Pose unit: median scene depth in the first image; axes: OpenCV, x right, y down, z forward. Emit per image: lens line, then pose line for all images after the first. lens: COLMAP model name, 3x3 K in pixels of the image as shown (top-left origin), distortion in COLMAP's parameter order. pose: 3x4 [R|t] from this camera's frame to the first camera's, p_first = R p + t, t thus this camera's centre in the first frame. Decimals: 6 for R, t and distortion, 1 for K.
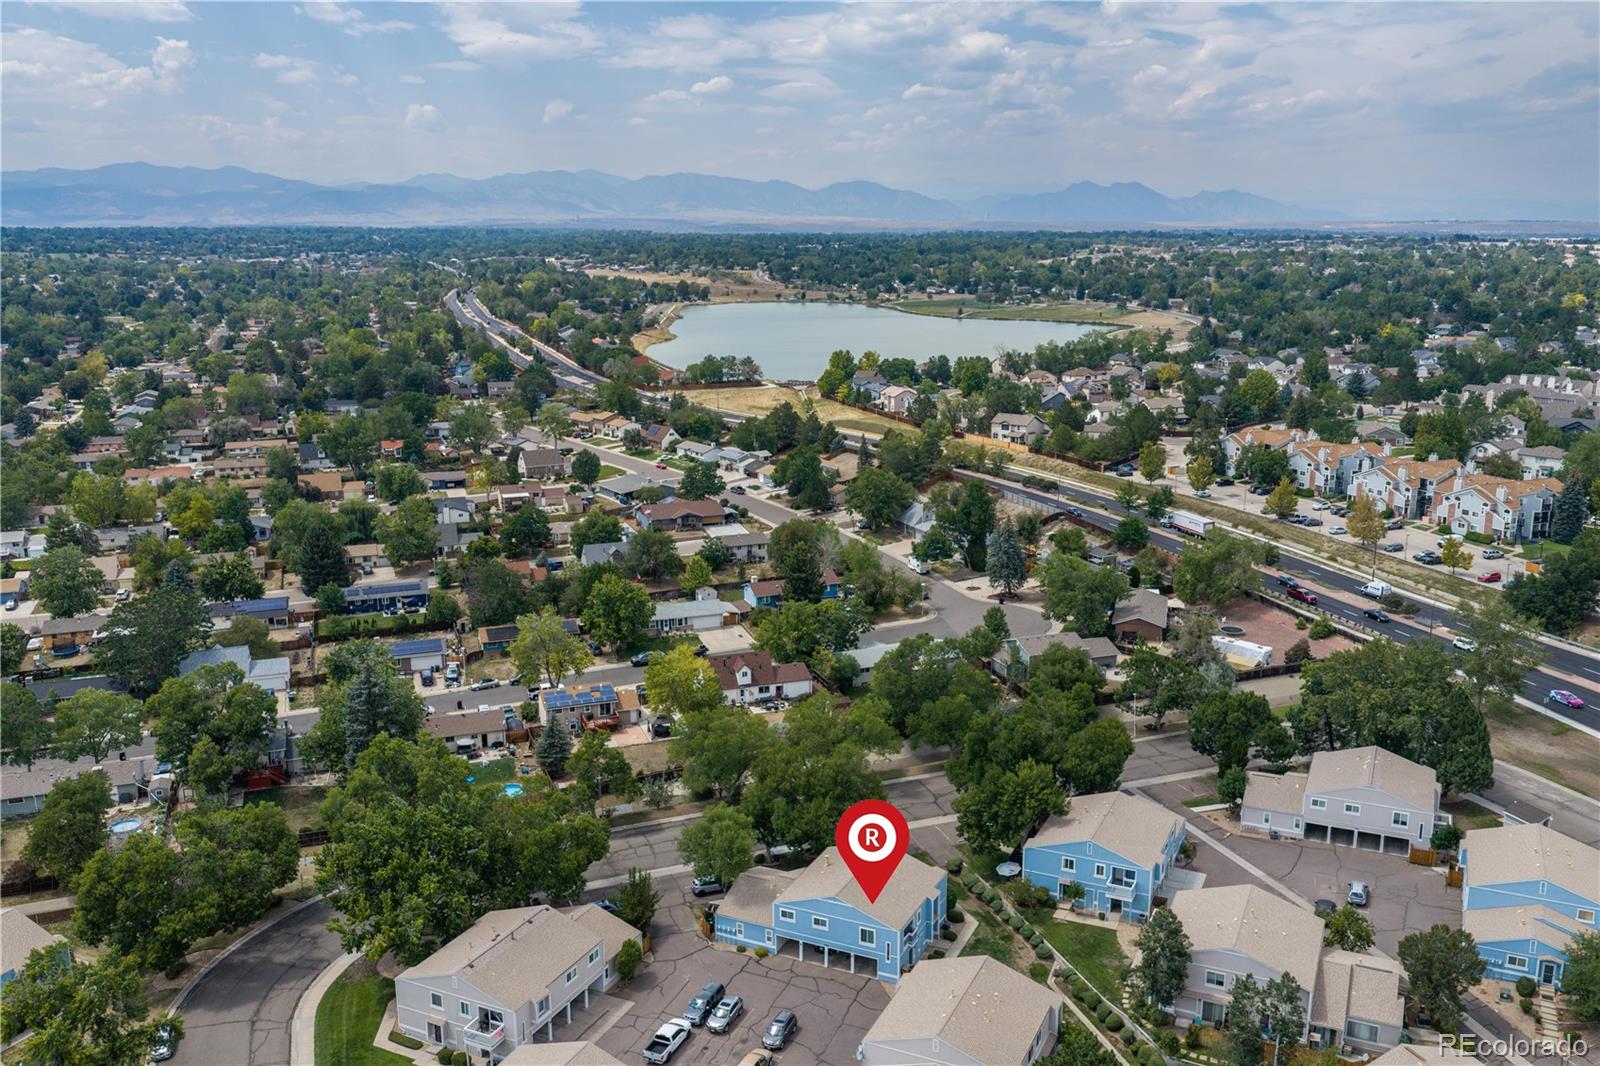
lens RADIAL K [[1311.1, 0, 801.1], [0, 1311.1, 541.0], [0, 0, 1]] dist [-0.002440, -0.011051]
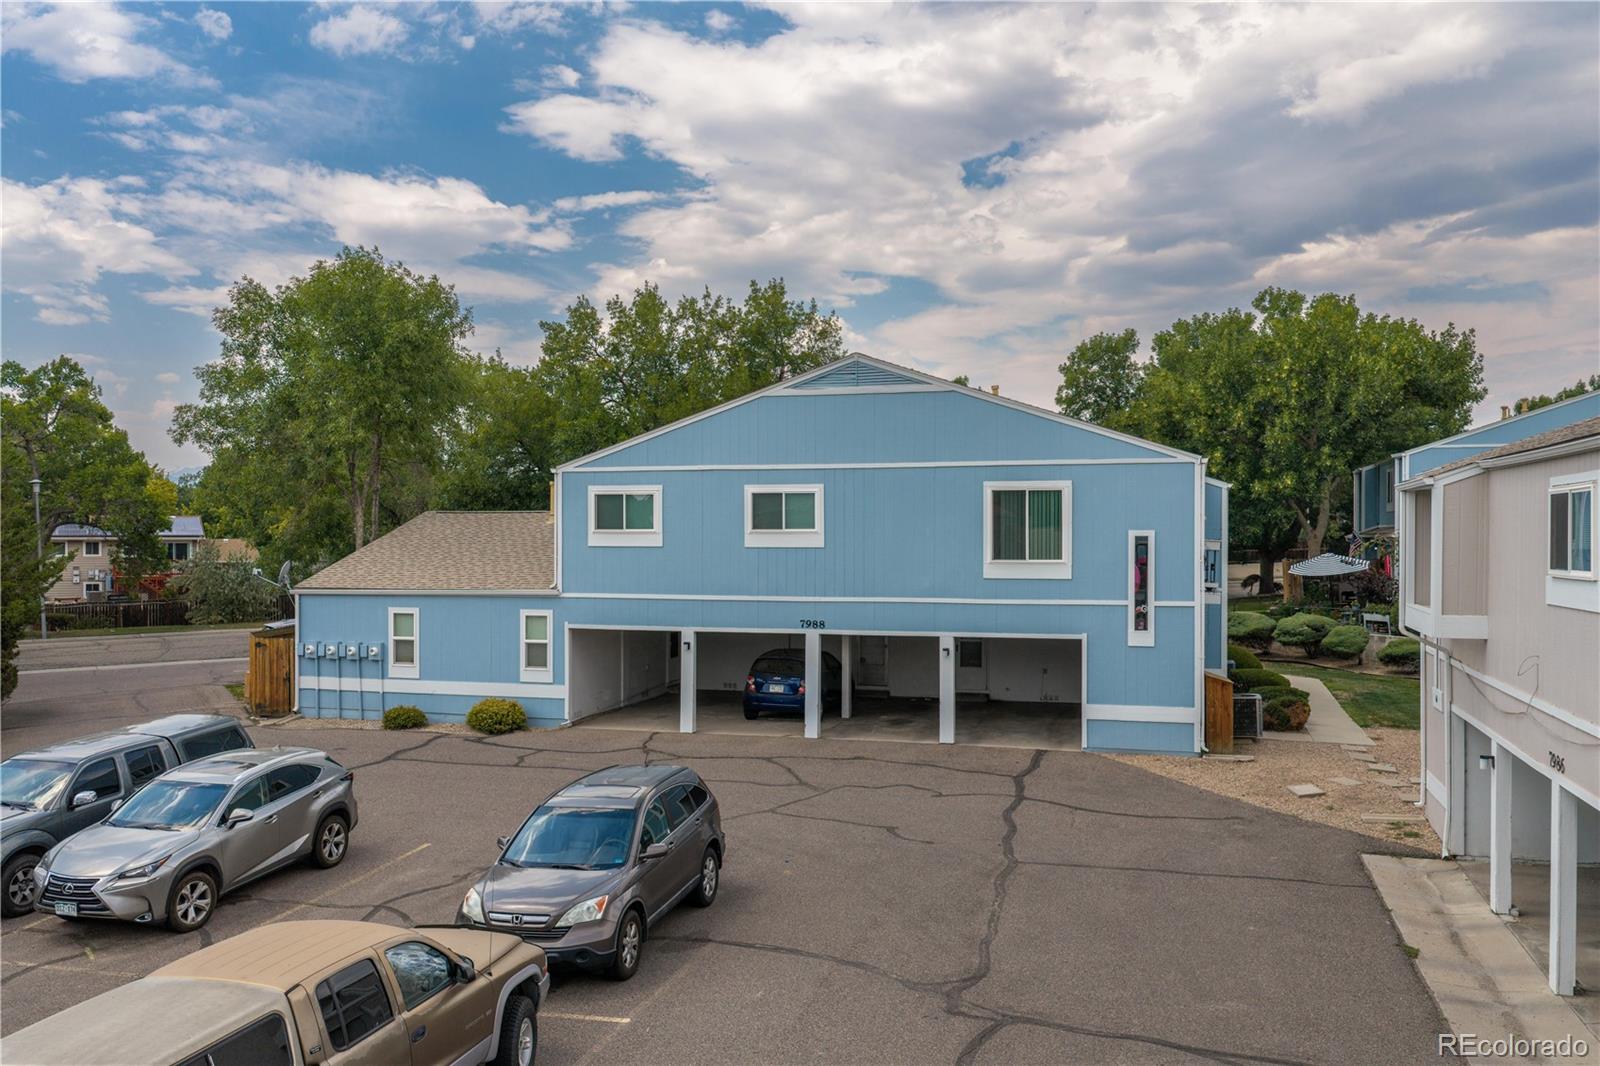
lens RADIAL K [[1311.1, 0, 806.9], [0, 1311.1, 538.1], [0, 0, 1]] dist [-0.002440, -0.011051]
pose [[0.986837, 0.006822, 0.161573, -0.014256], [0.028615, 0.975978, -0.215984, 0.308428], [-0.159165, 0.217764, 0.962936, 0.722196]]
